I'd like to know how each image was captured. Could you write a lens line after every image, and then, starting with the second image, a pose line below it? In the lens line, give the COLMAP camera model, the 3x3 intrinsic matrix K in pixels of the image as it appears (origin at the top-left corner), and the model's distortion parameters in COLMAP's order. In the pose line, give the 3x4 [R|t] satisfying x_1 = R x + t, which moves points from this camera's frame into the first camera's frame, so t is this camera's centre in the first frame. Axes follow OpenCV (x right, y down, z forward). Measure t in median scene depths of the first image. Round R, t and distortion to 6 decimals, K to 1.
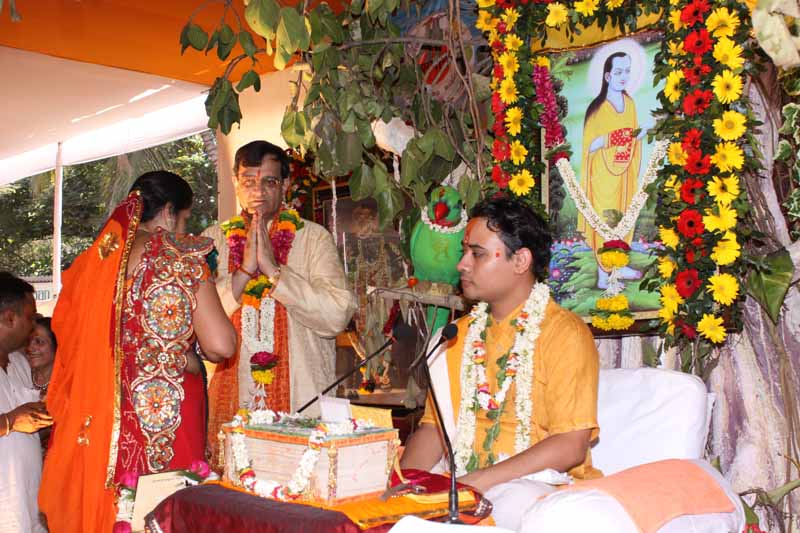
lens RADIAL K [[927.7, 0, 397.4], [0, 927.7, 268.3], [0, 0, 1]] dist [-0.109404, 0.158733]
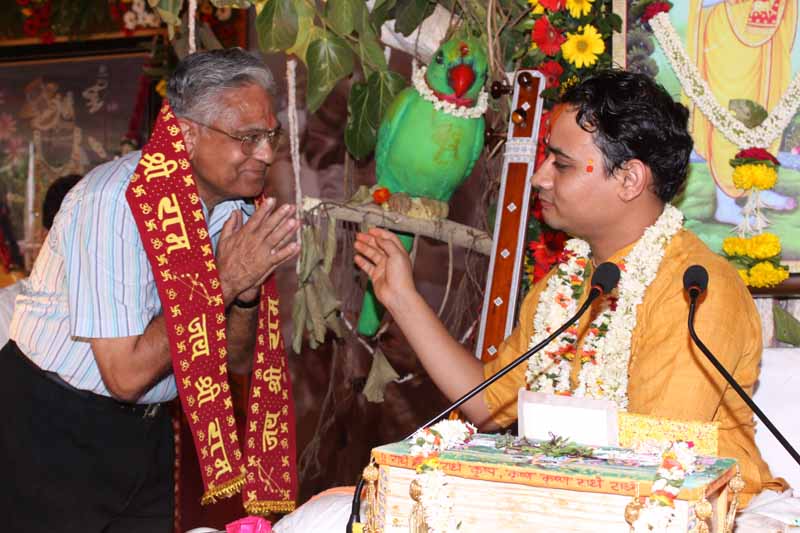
lens RADIAL K [[1263.8, 0, 400.5], [0, 1263.8, 268.2], [0, 0, 1]] dist [-0.005147, 0.019301]
pose [[0.944873, 0.043855, 0.324487, -0.266513], [-0.062372, 0.996951, 0.046881, 0.025985], [-0.321442, -0.064535, 0.944728, 0.237104]]
